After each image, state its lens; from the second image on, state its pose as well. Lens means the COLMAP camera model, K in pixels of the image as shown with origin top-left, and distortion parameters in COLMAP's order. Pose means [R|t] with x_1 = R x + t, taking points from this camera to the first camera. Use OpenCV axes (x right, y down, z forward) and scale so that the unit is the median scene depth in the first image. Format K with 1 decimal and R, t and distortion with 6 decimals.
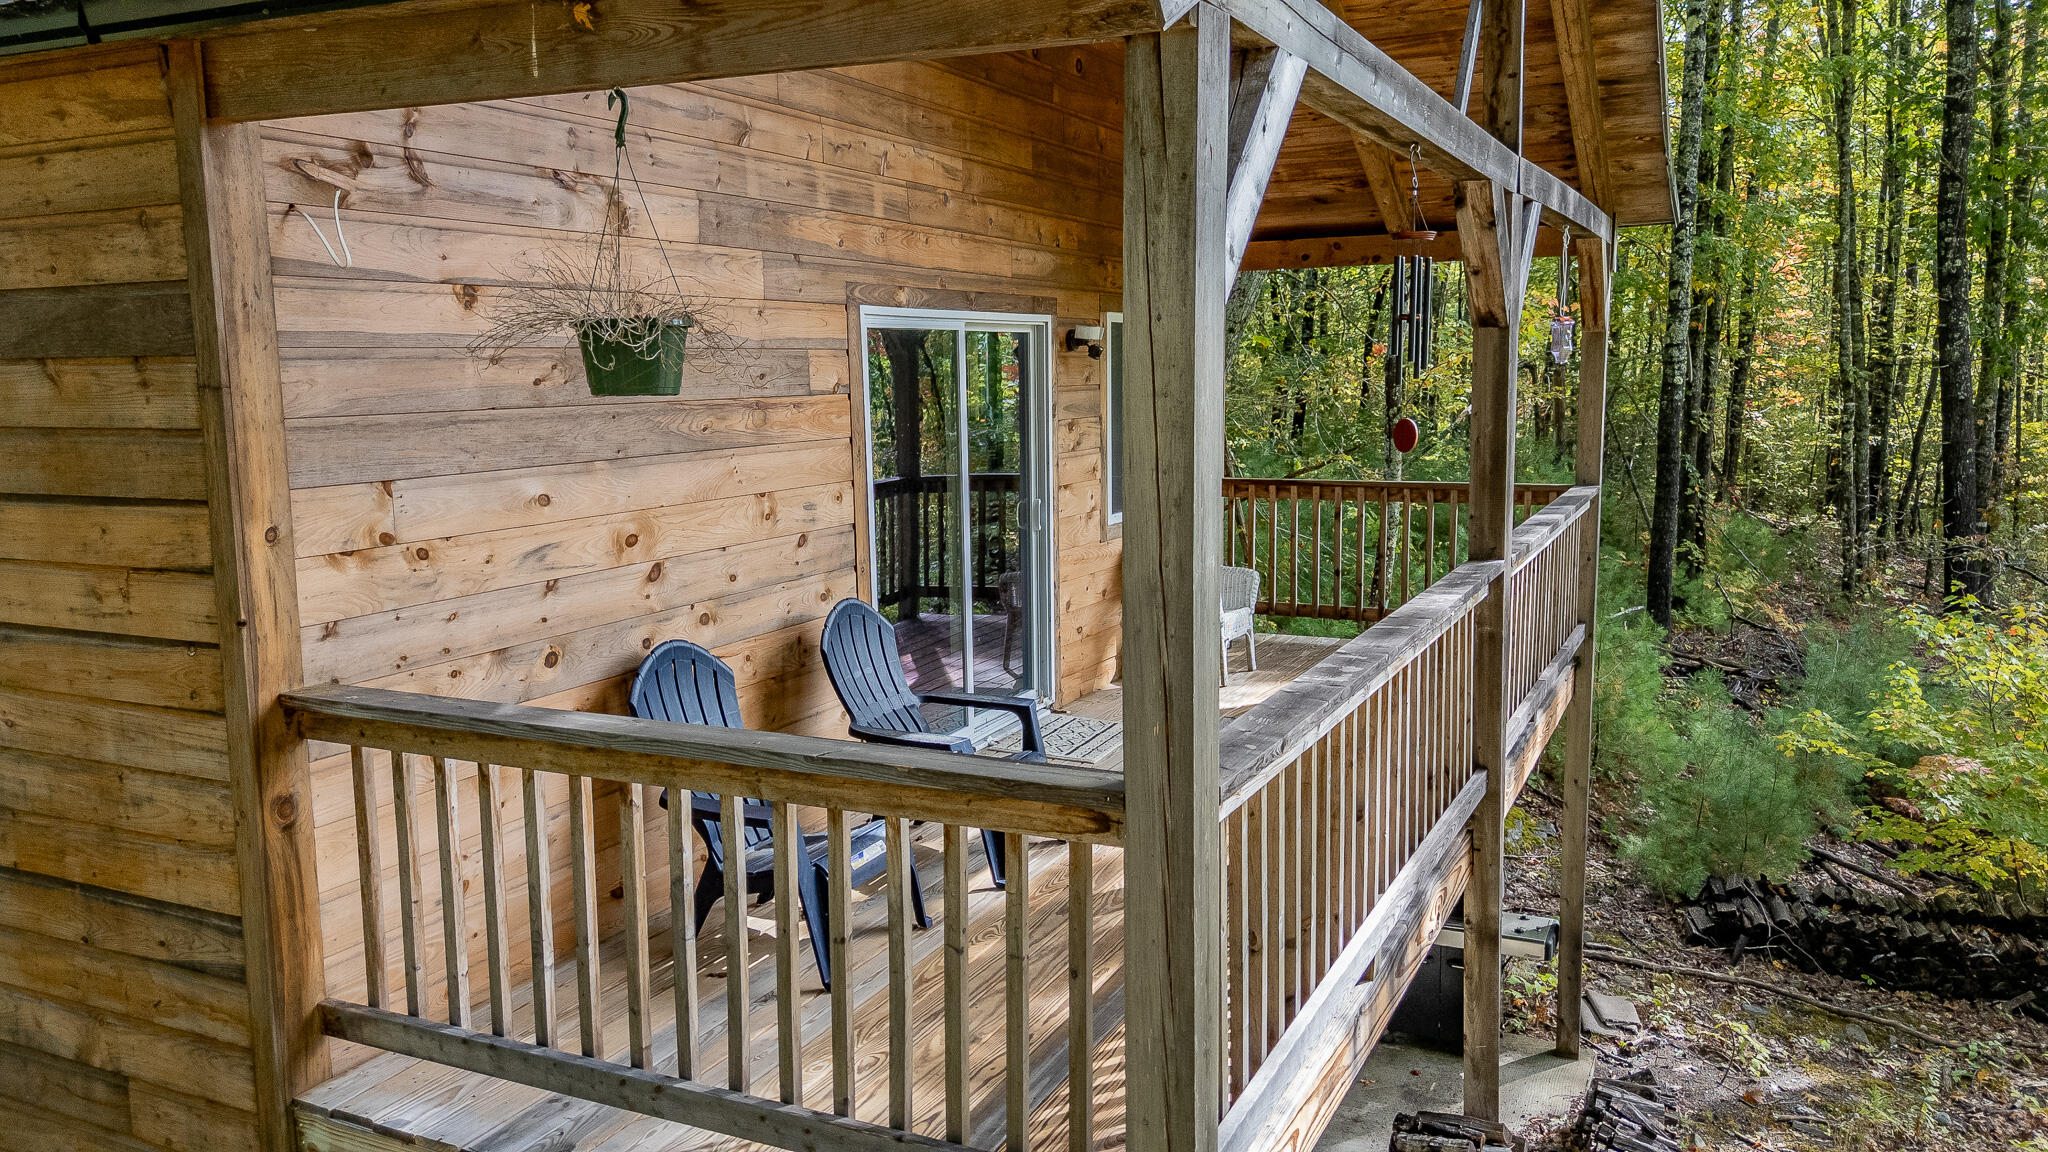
lens RADIAL K [[1499.0, 0, 1030.0], [0, 1499.0, 576.5], [0, 0, 1]] dist [0.067887, -0.063711]
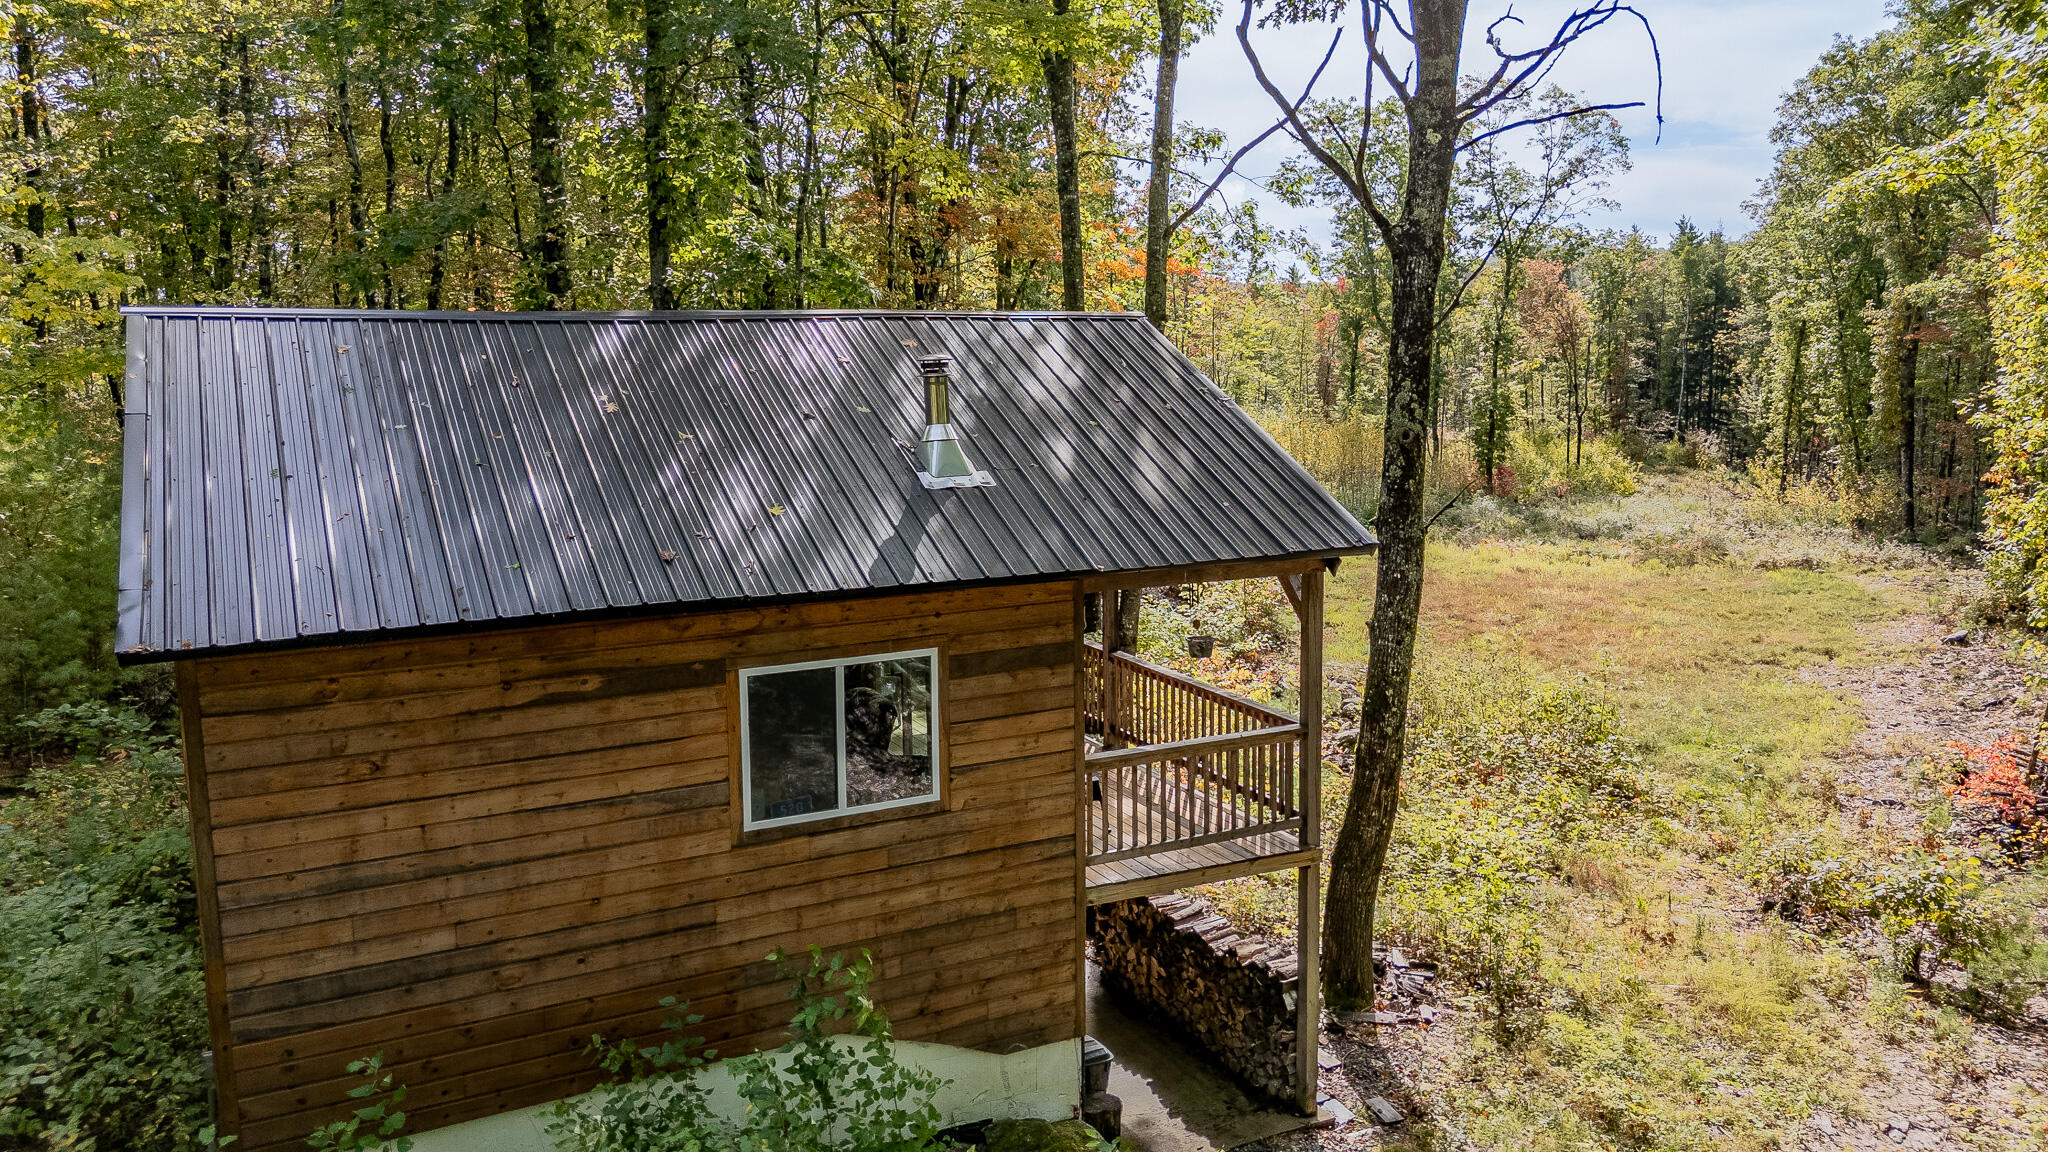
lens RADIAL K [[1499.0, 0, 1020.0], [0, 1499.0, 580.8], [0, 0, 1]] dist [0.067887, -0.063711]
pose [[0.615868, -0.120565, 0.778570, -2.882709], [0.114556, 0.991423, 0.062909, -0.496619], [-0.779476, 0.050446, 0.624397, -0.872993]]
